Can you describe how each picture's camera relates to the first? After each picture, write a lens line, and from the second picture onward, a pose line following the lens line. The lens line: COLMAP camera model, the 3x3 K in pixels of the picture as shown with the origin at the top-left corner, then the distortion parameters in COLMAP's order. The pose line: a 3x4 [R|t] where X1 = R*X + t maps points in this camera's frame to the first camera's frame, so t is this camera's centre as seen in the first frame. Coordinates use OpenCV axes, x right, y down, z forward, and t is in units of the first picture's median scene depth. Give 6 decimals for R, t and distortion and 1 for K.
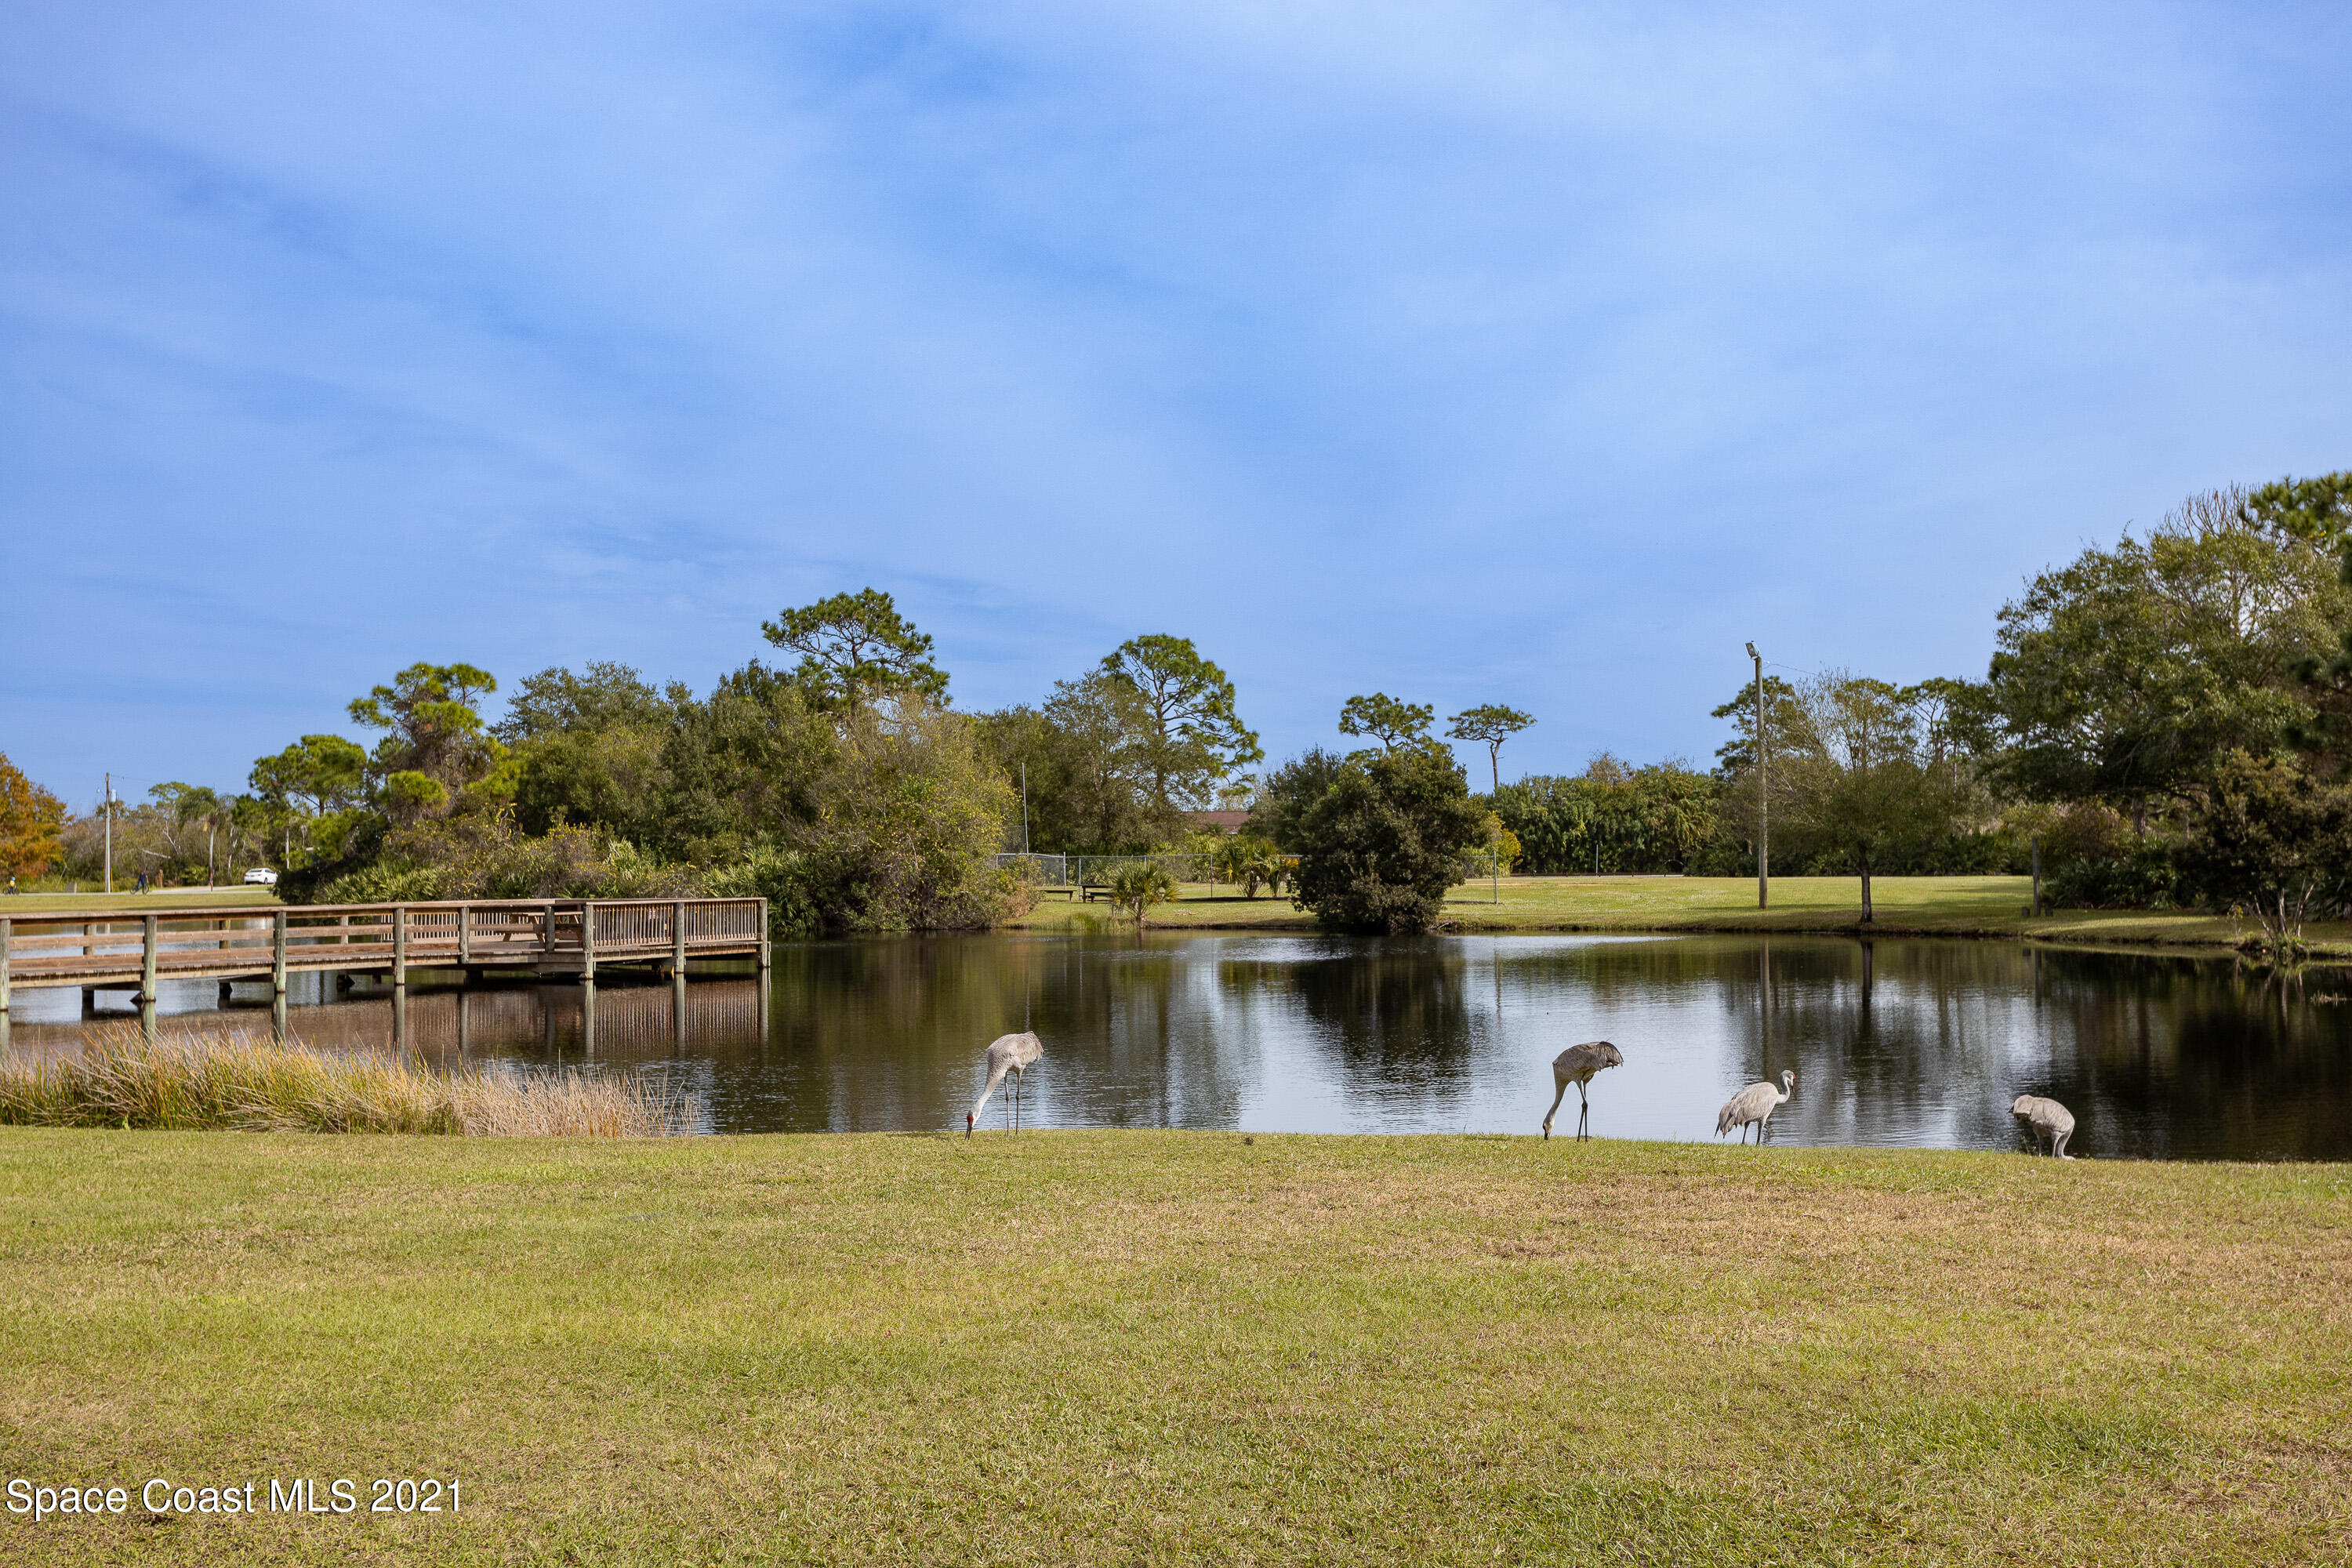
lens RADIAL K [[2747.6, 0, 1185.2], [0, 2747.6, 668.5], [0, 0, 1]] dist [0.012036, 0.000000]
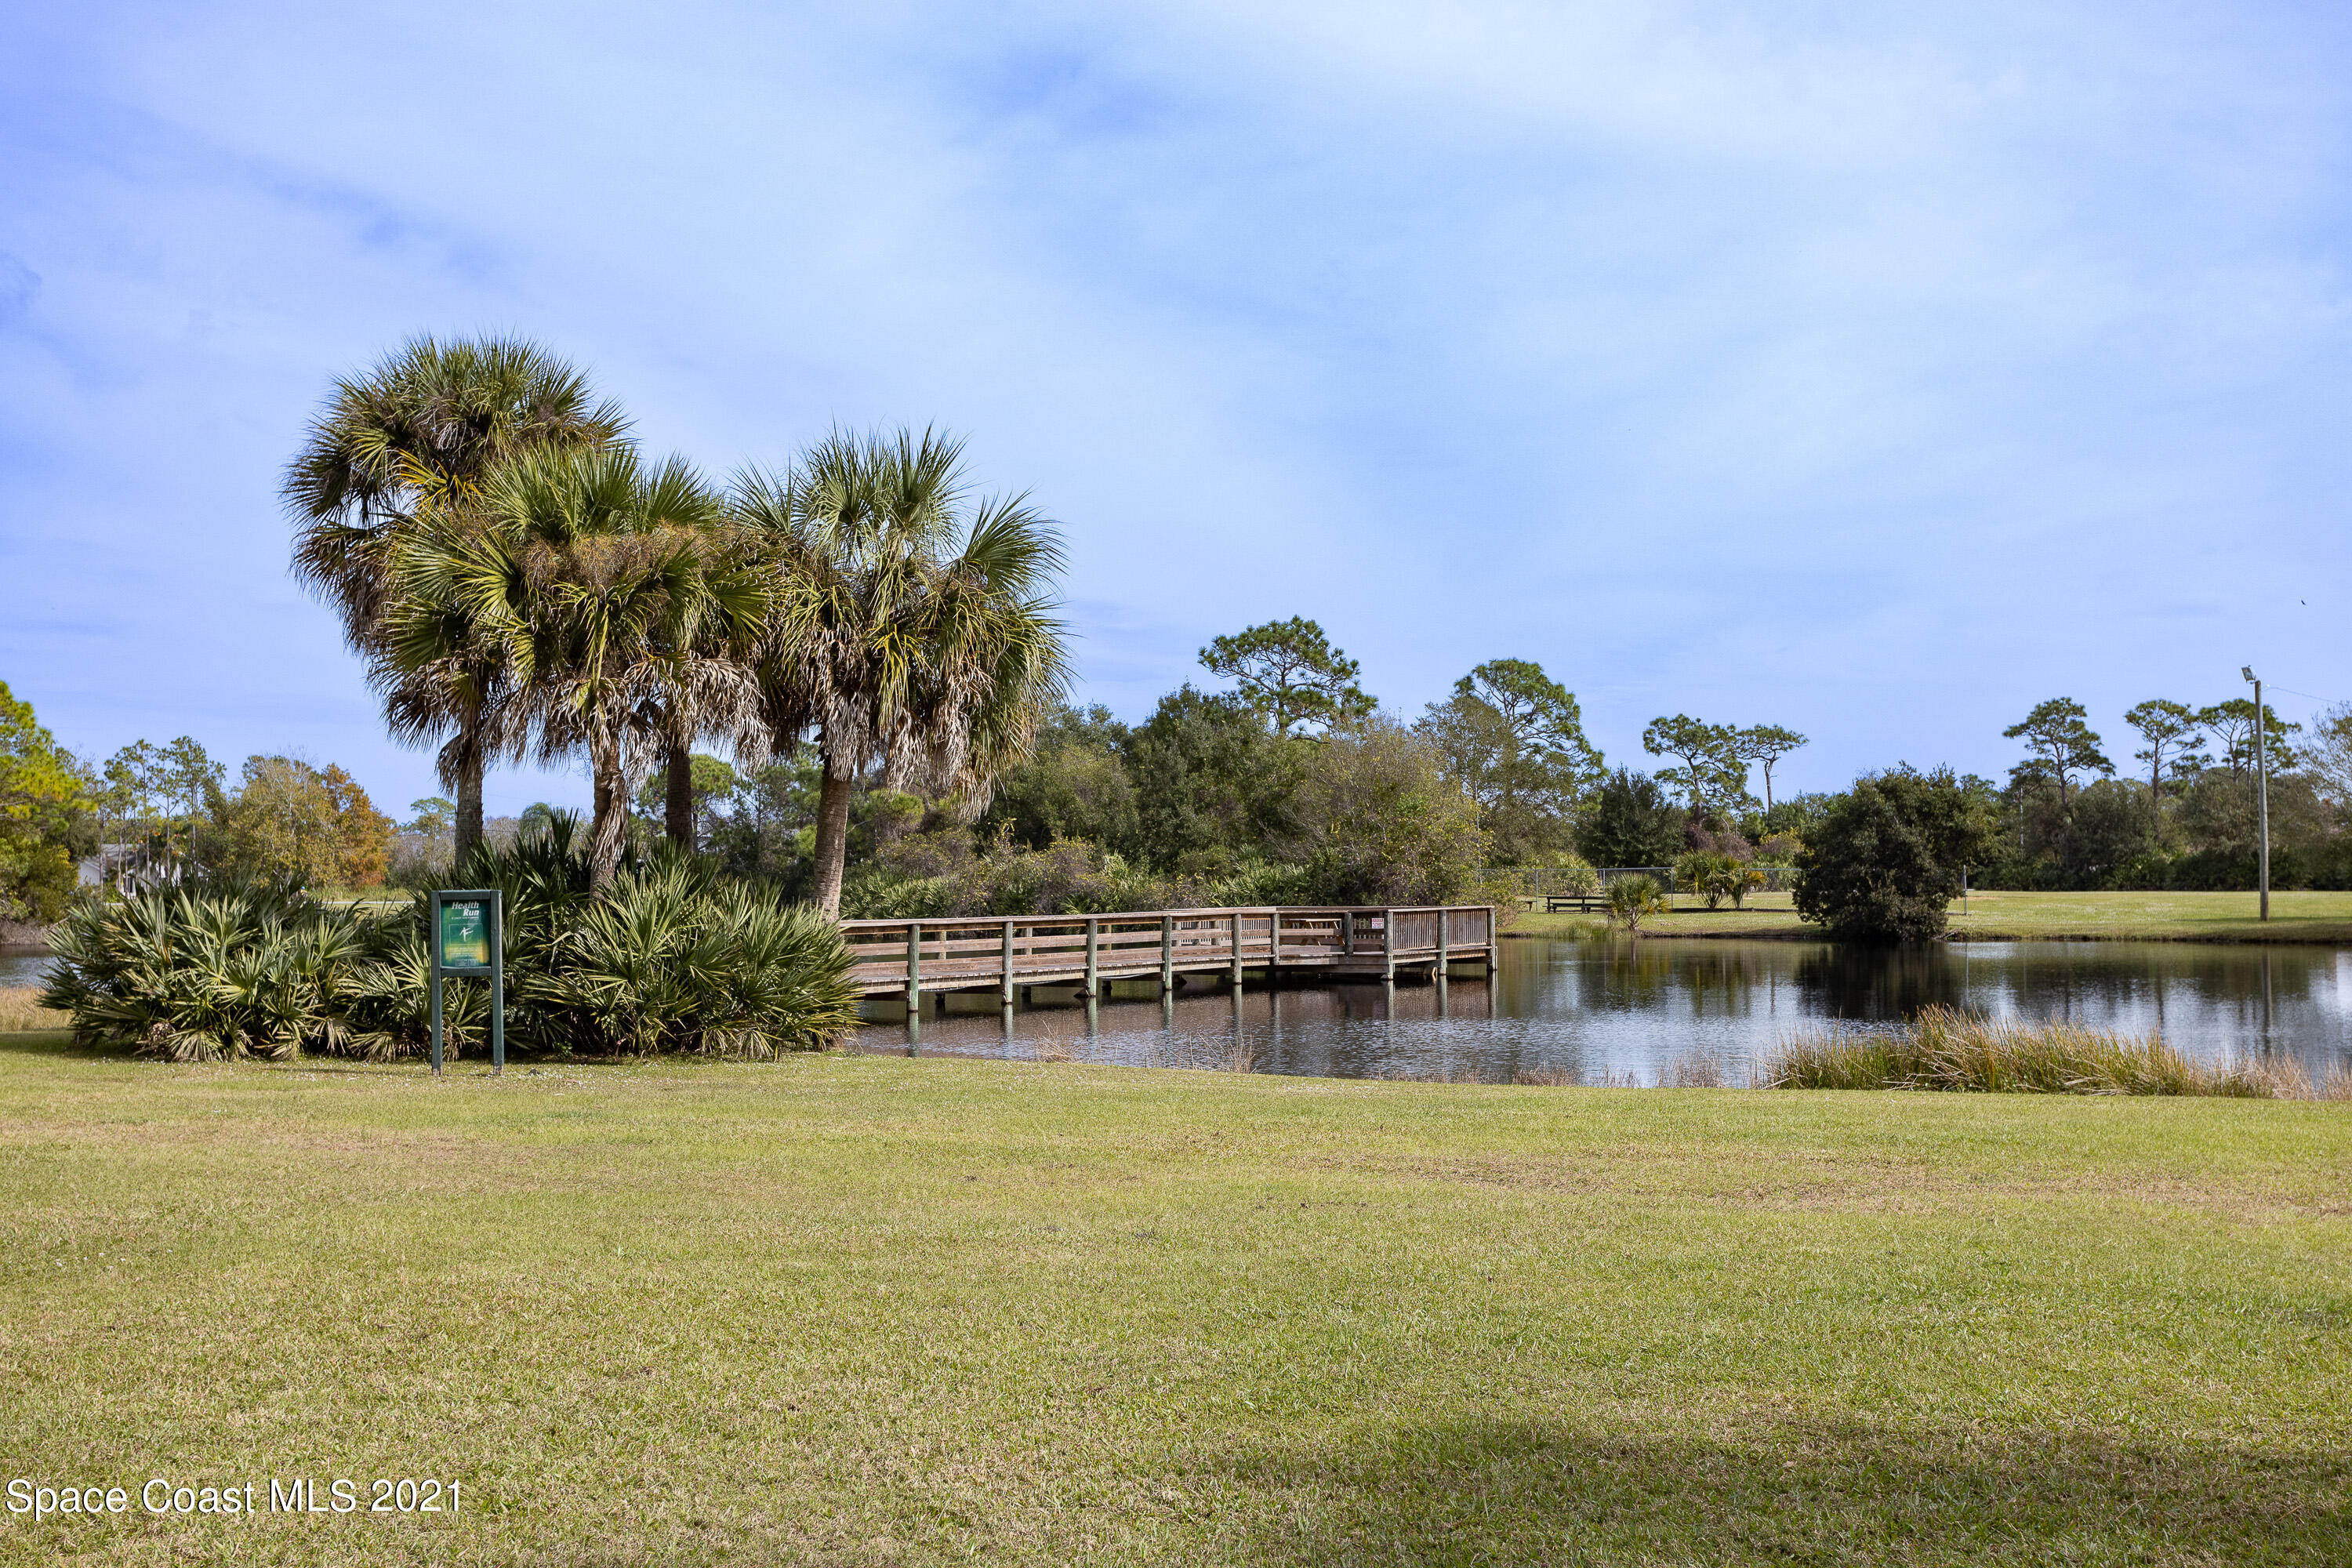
lens RADIAL K [[2667.9, 0, 1151.8], [0, 2667.9, 796.4], [0, 0, 1]] dist [0.030690, 0.000000]
pose [[0.999056, 0.001385, -0.043429, -0.129438], [0.000391, 0.999165, 0.040858, -0.001927], [0.043449, -0.040836, 0.998221, -0.033404]]
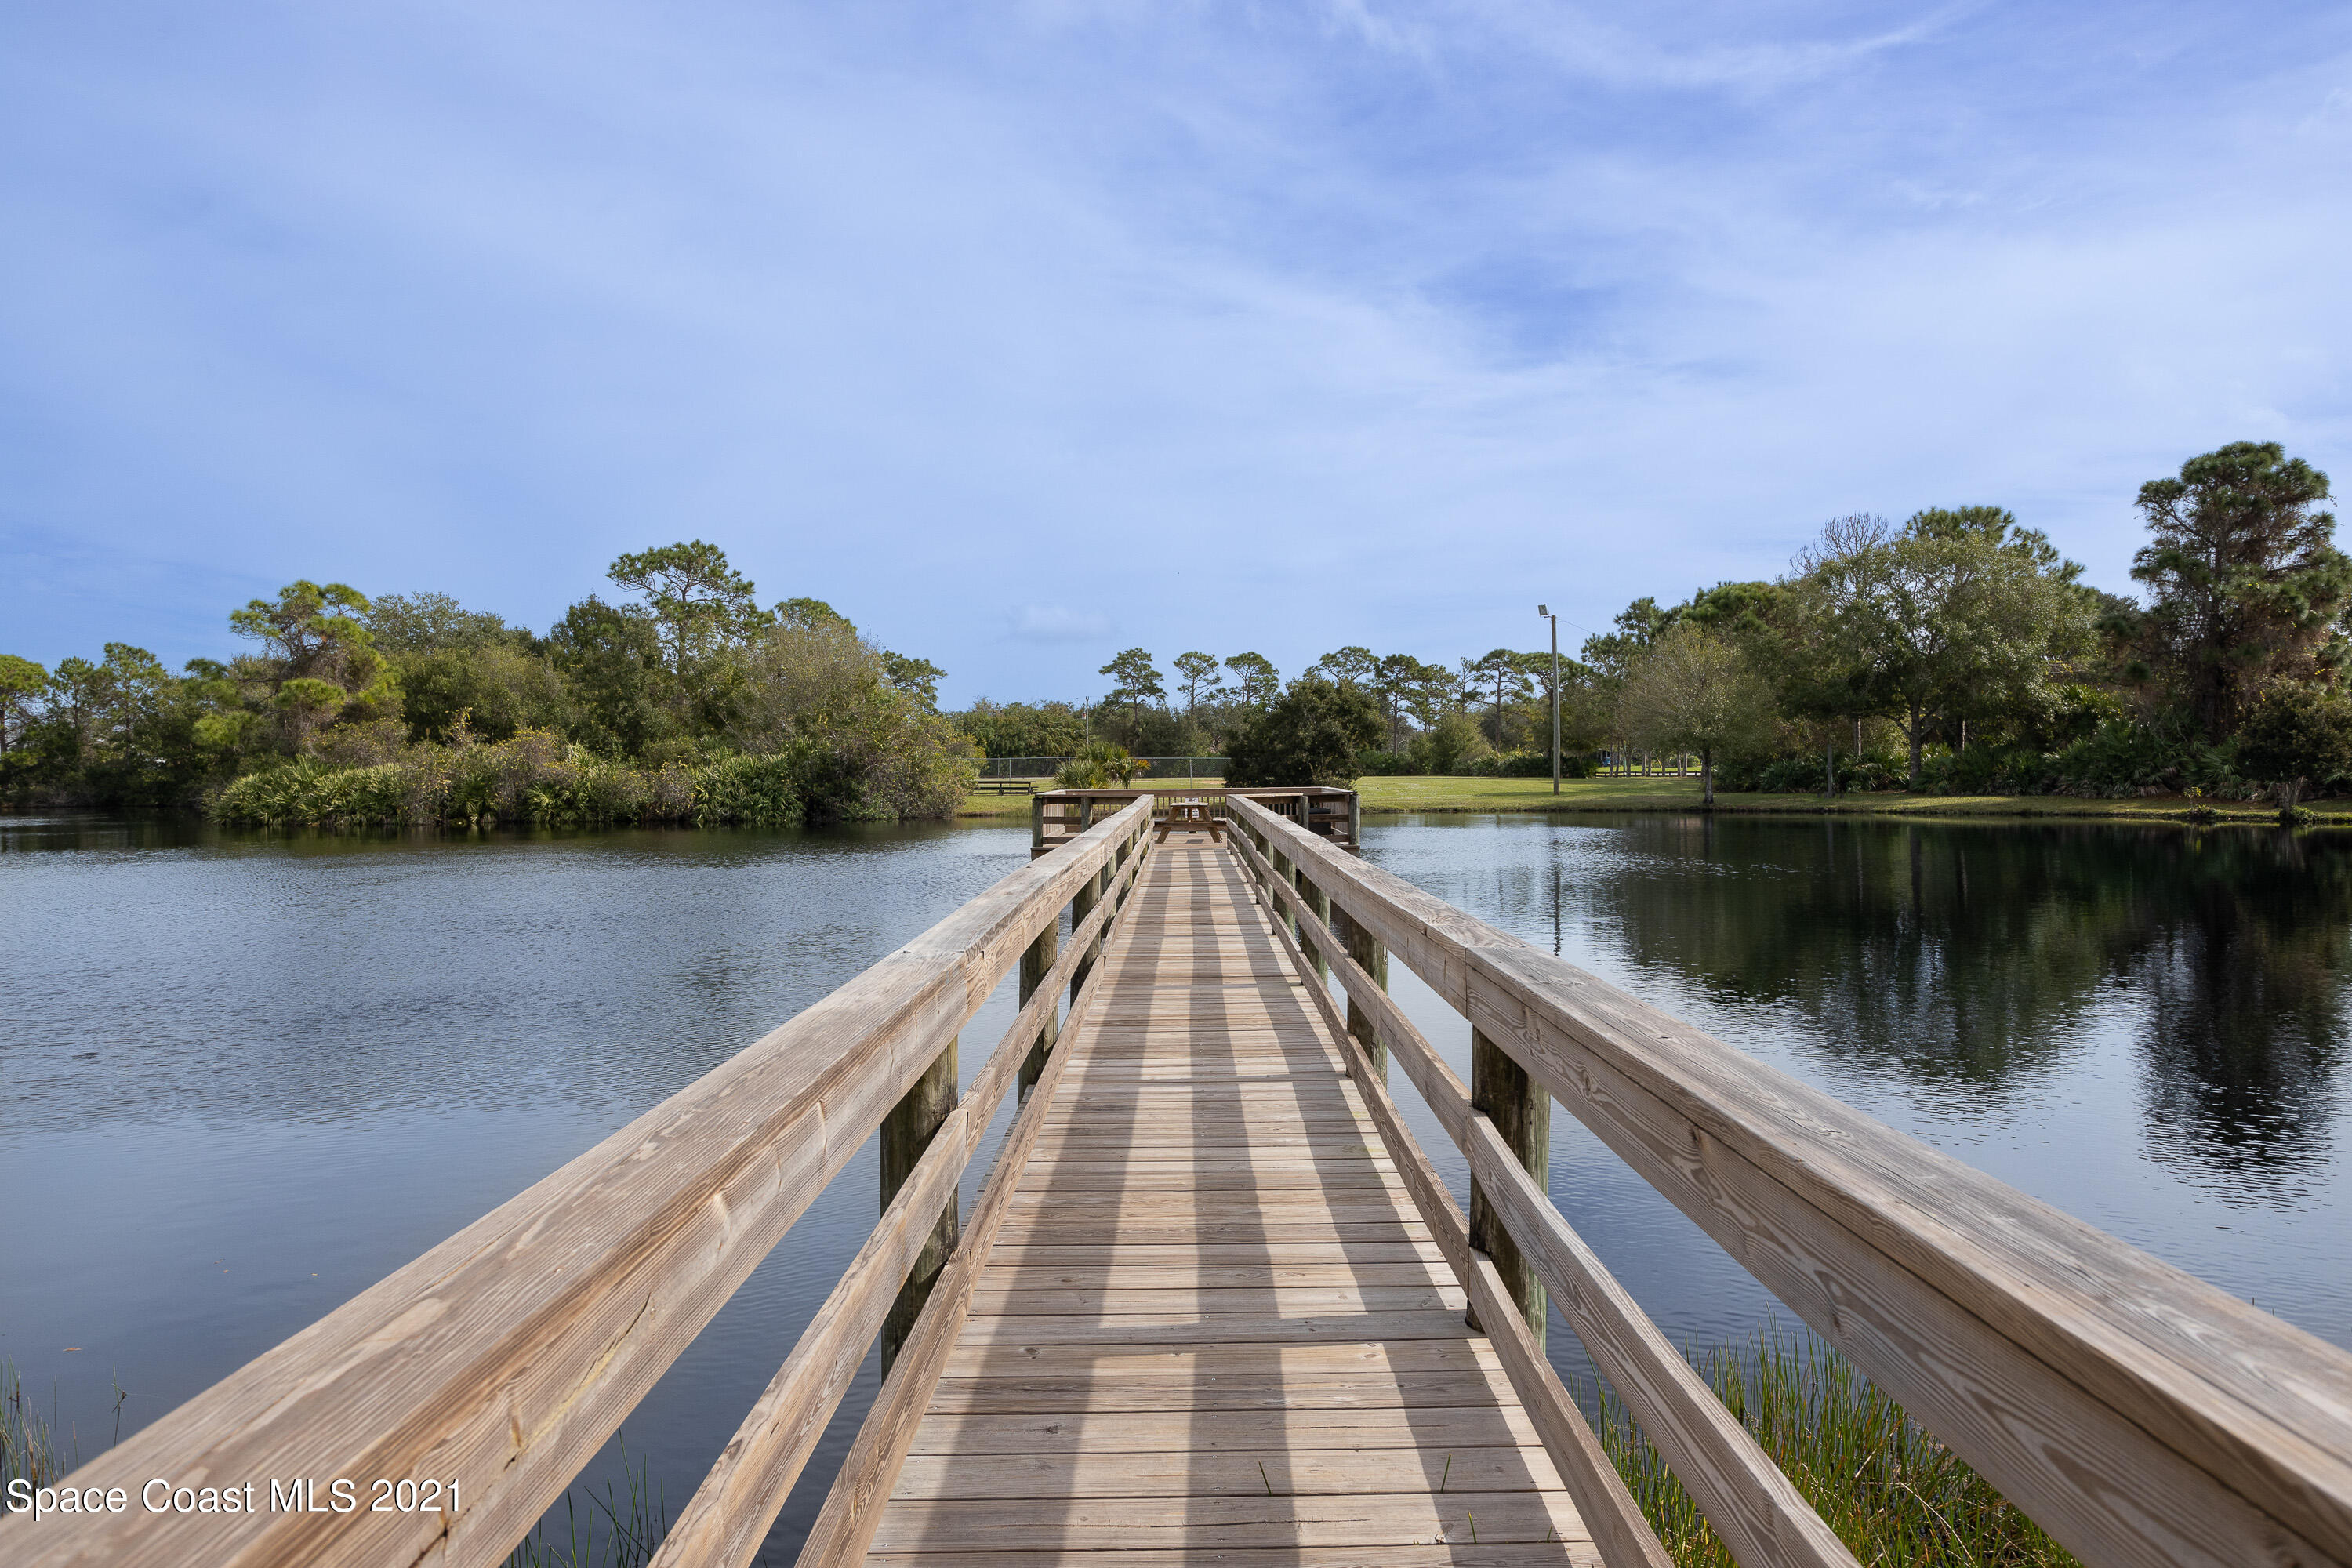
lens RADIAL K [[1602.3, 0, 1192.9], [0, 1602.3, 774.1], [0, 0, 1]] dist [0.007030, 0.001693]
pose [[0.892171, -0.000889, 0.451697, -0.246726], [-0.031029, 0.997515, 0.063250, 0.022930], [-0.450631, -0.070445, 0.889927, 0.265785]]
